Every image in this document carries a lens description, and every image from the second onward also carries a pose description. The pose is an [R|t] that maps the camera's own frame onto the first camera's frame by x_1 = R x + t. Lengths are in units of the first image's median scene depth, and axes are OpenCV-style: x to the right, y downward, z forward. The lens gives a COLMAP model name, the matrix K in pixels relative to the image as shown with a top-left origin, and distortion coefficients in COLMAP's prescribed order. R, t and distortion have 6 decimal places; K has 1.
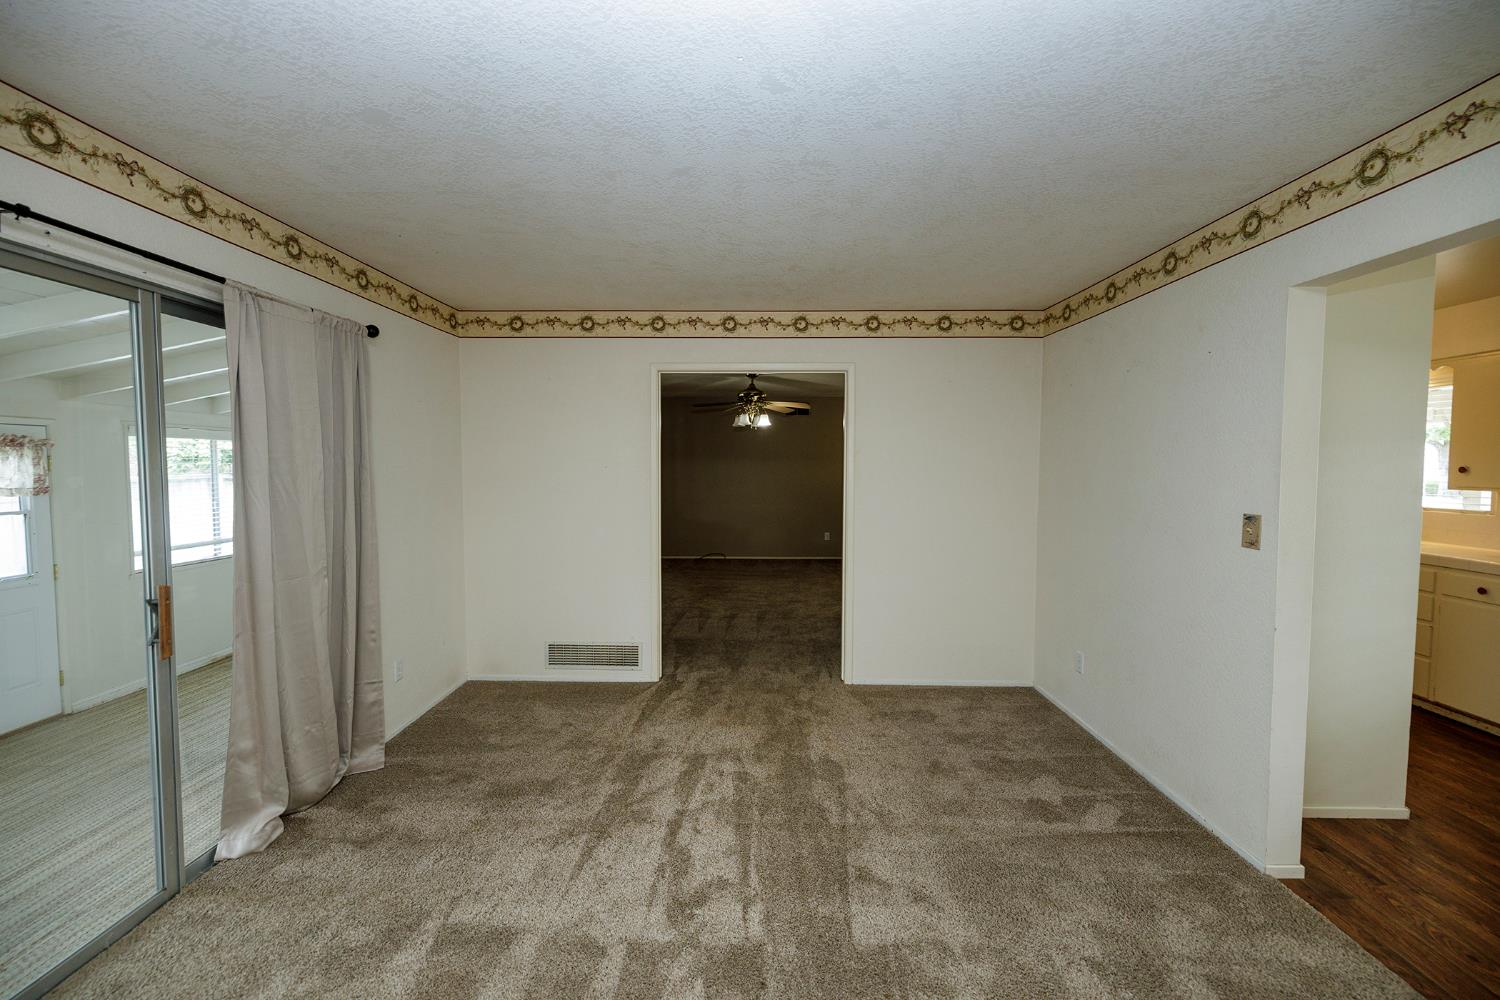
lens RADIAL K [[627.3, 0, 742.4], [0, 627.3, 492.4], [0, 0, 1]] dist [0.003034, -0.000191]
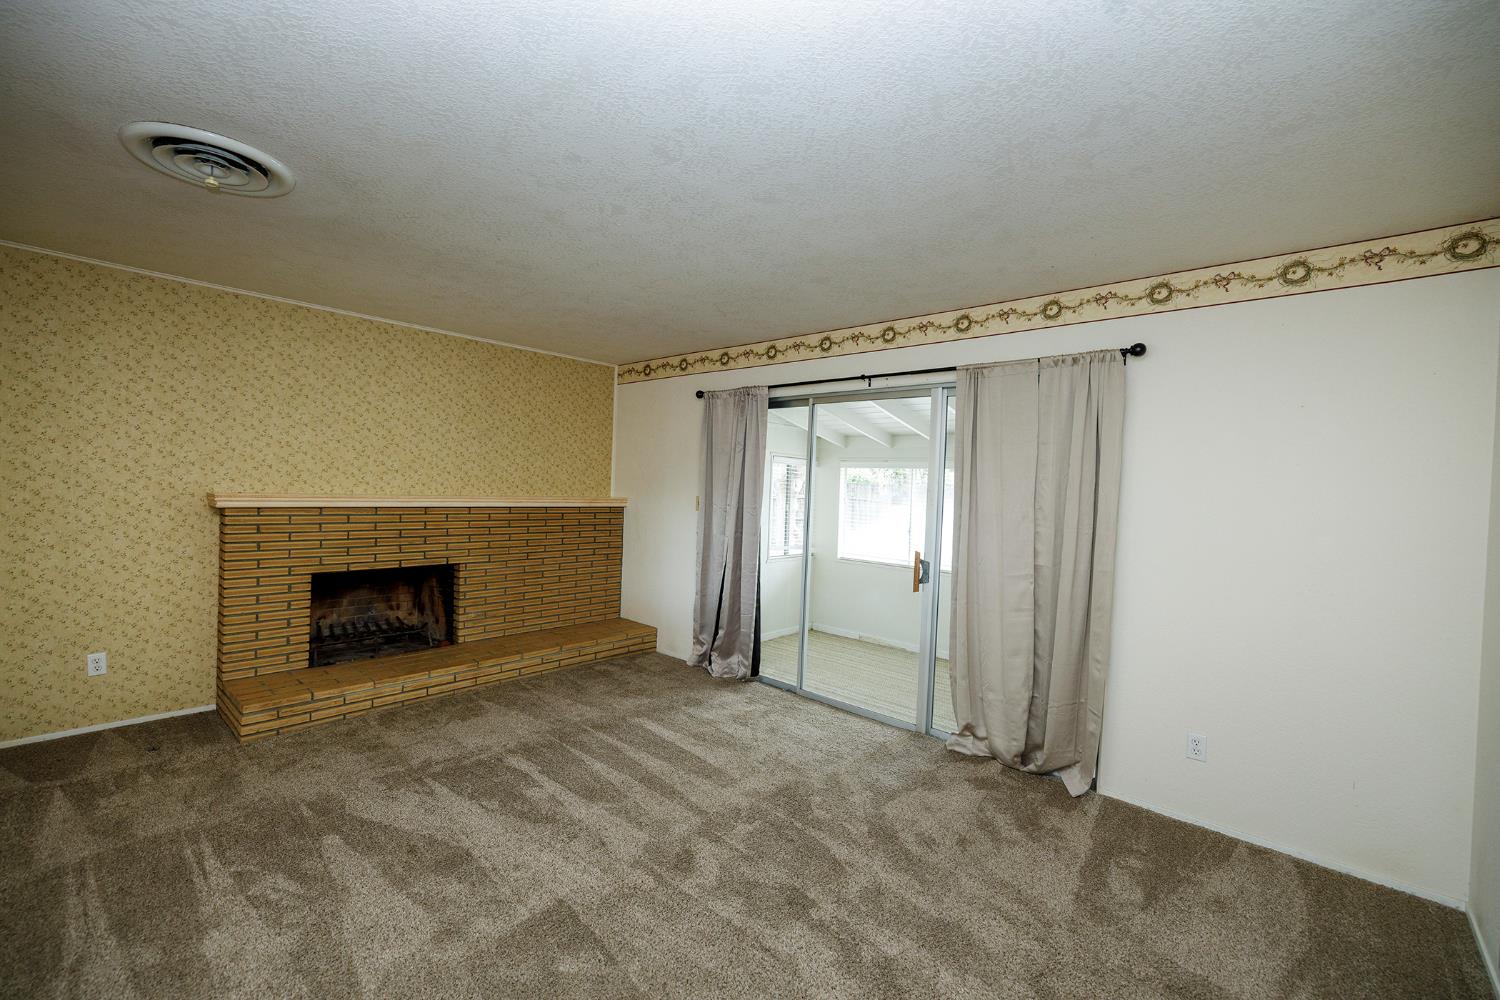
lens RADIAL K [[627.3, 0, 742.4], [0, 627.3, 492.4], [0, 0, 1]] dist [0.003034, -0.000191]
pose [[-0.662497, -0.012366, -0.748962, 0.517994], [-0.074174, 0.996033, 0.049166, -0.047294], [0.745383, 0.088126, -0.660786, 1.223312]]
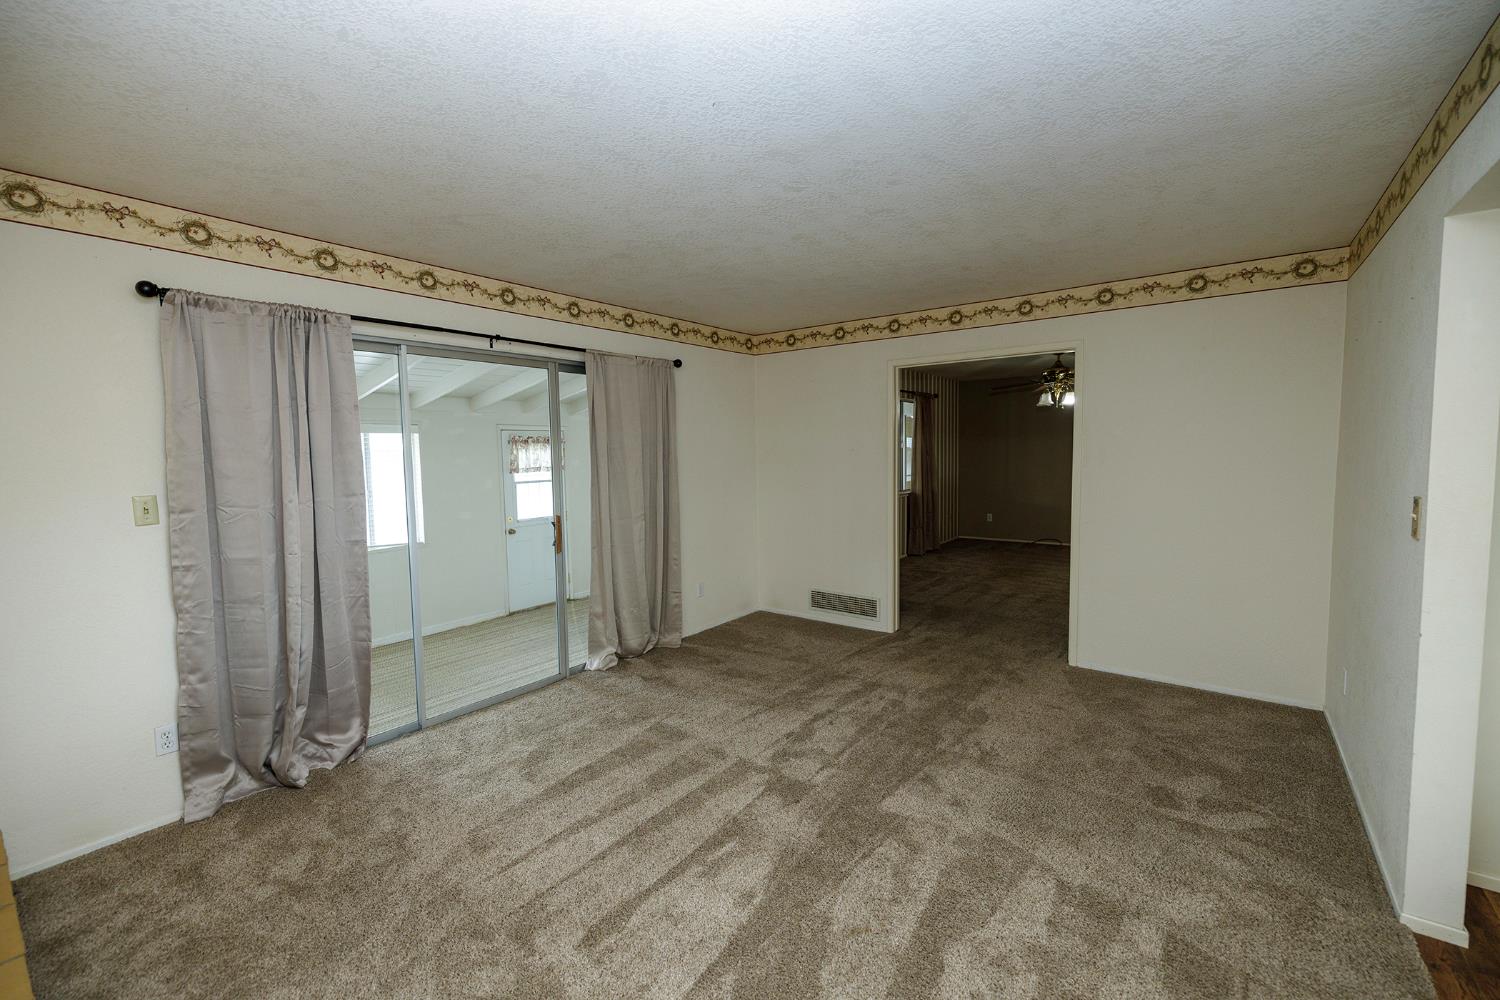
lens RADIAL K [[627.3, 0, 742.4], [0, 627.3, 492.4], [0, 0, 1]] dist [0.003034, -0.000191]
pose [[0.806668, 0.025148, -0.590470, 0.456057], [-0.010318, 0.999541, 0.028475, 0.012133], [0.590915, -0.016877, 0.806557, -0.145917]]
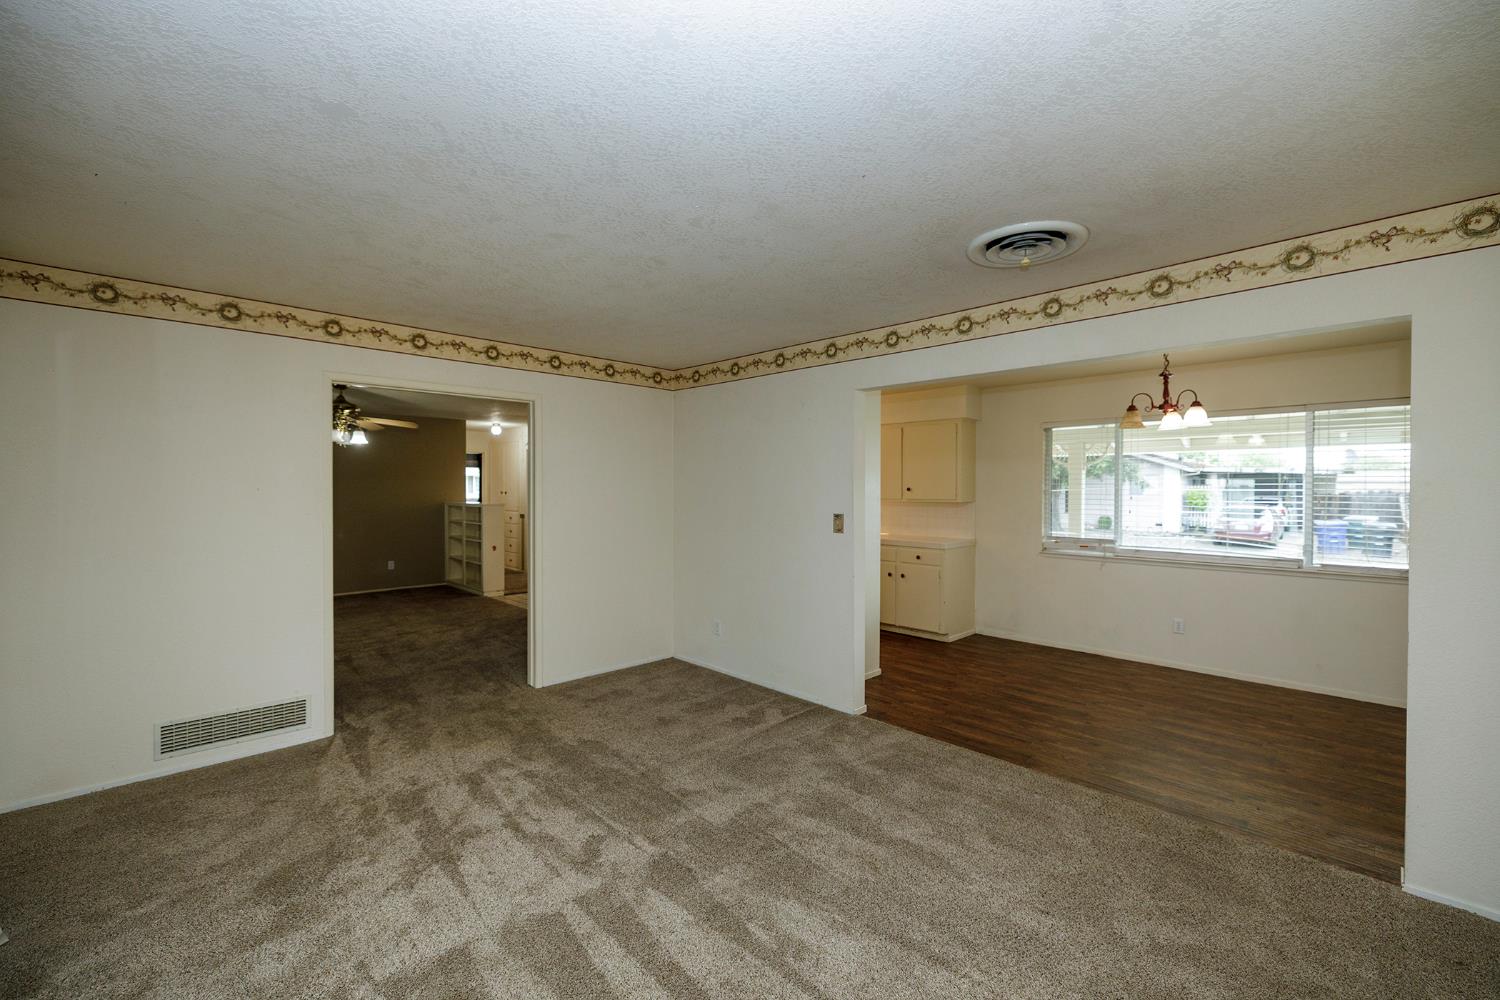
lens RADIAL K [[623.1, 0, 741.2], [0, 623.1, 492.6], [0, 0, 1]] dist [-0.001947, 0.000220]
pose [[0.703391, -0.005976, 0.710778, -0.488578], [0.033233, 0.999148, -0.024488, 0.007866], [-0.710026, 0.040846, 0.702990, -0.029333]]
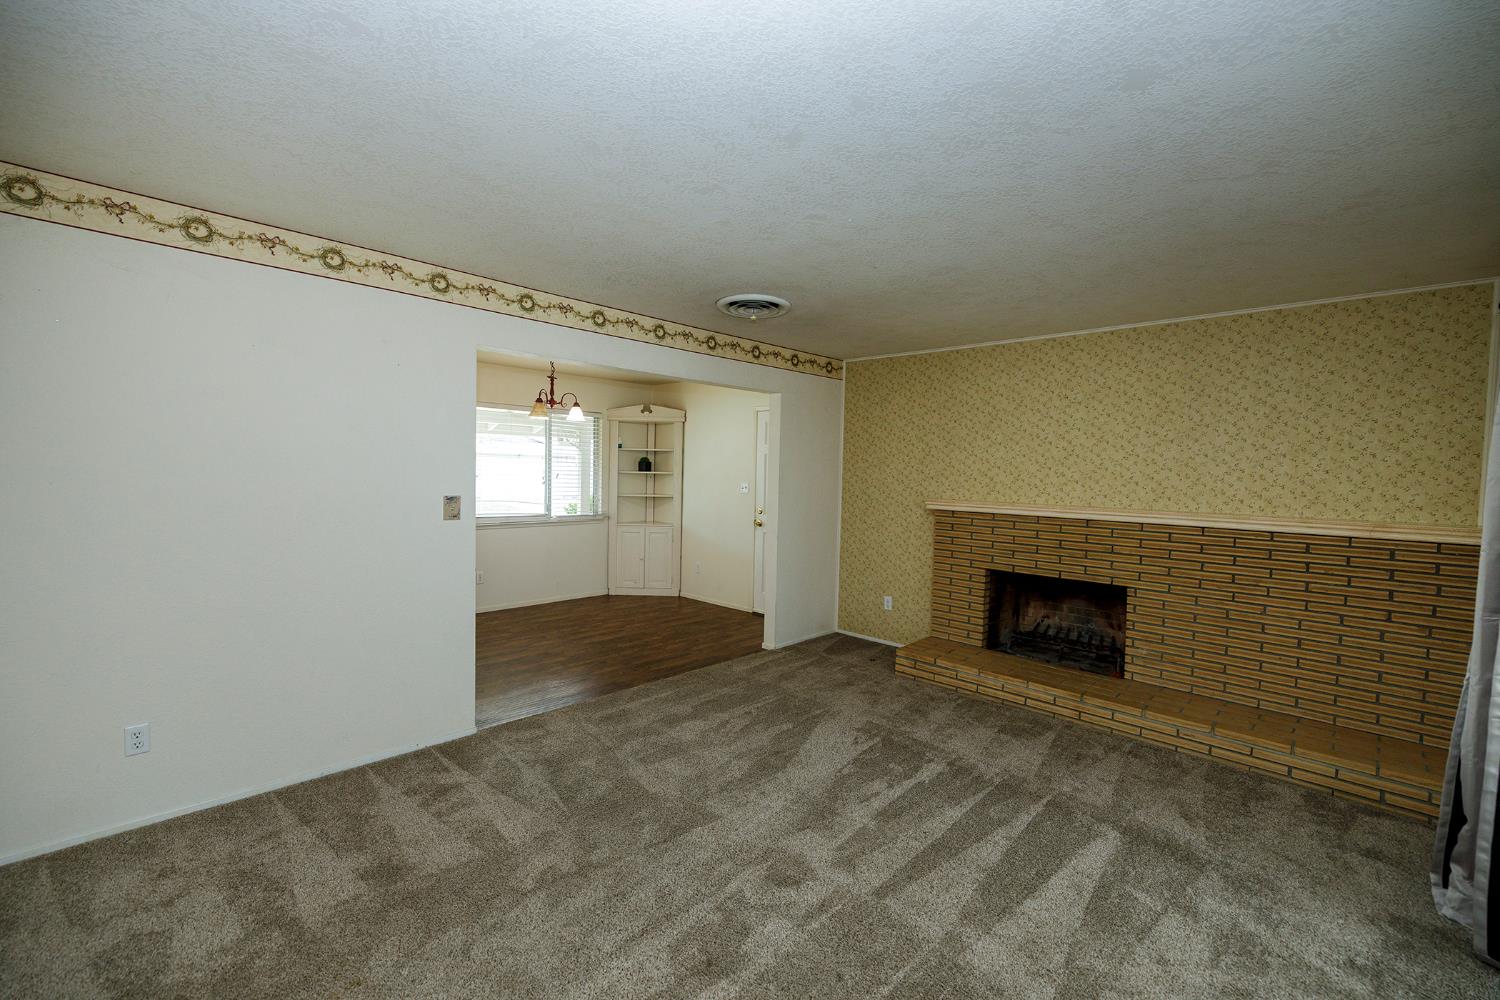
lens RADIAL K [[623.1, 0, 741.2], [0, 623.1, 492.6], [0, 0, 1]] dist [-0.001947, 0.000220]
pose [[-0.724769, -0.040512, 0.687800, -0.475705], [0.010131, 0.997535, 0.069432, -0.047994], [-0.688918, 0.057290, -0.722572, 1.220853]]
